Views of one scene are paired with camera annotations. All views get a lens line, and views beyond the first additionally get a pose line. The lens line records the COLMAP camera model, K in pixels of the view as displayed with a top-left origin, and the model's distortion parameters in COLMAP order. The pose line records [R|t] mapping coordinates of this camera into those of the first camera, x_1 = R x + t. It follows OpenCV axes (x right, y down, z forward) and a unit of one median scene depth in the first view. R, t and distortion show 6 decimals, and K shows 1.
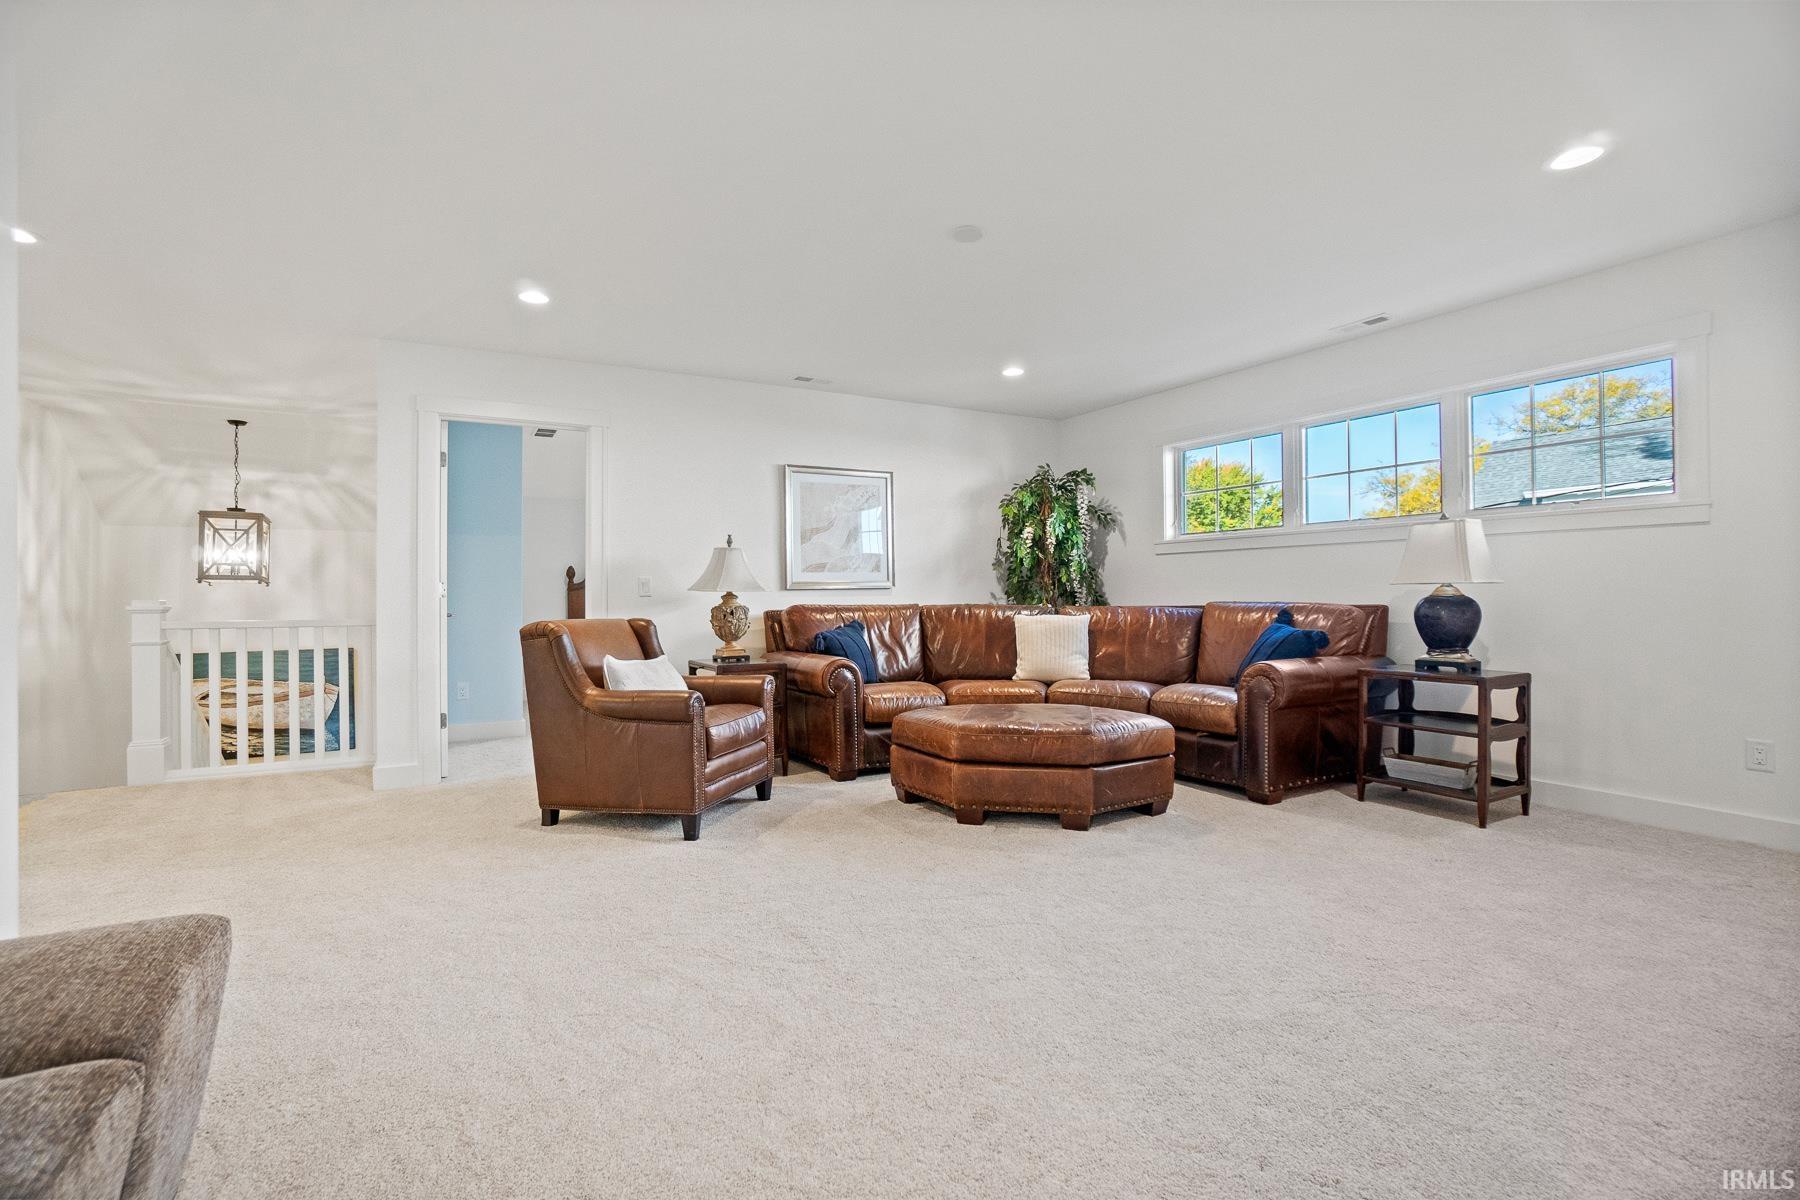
lens RADIAL K [[786.7, 0, 897.3], [0, 786.7, 601.4], [0, 0, 1]] dist [-0.019318, 0.004465]
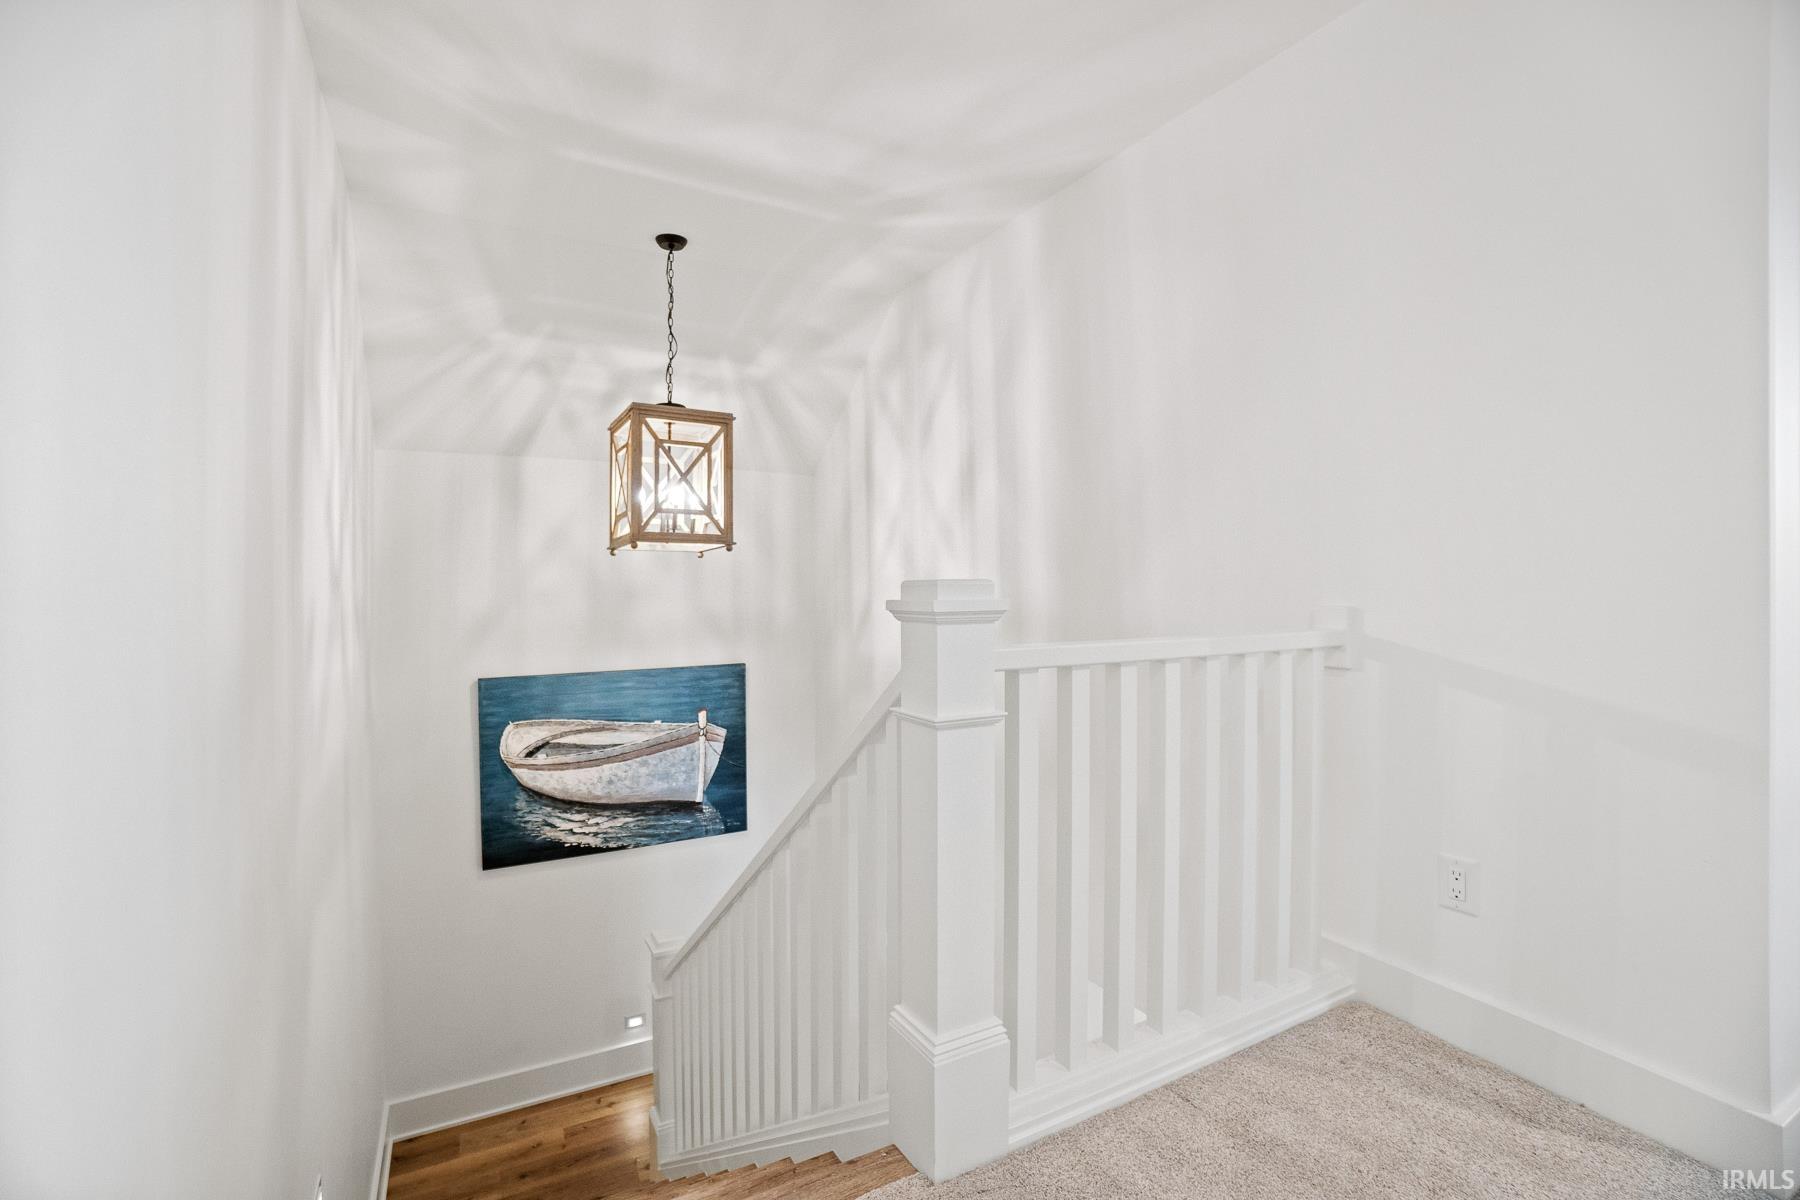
lens RADIAL K [[786.7, 0, 900.5], [0, 786.7, 594.0], [0, 0, 1]] dist [-0.019318, 0.004465]
pose [[0.999565, 0.008789, -0.028142, -0.668004], [-0.008487, 0.999905, 0.010818, -0.001023], [0.028234, -0.010574, 0.999545, 0.470451]]
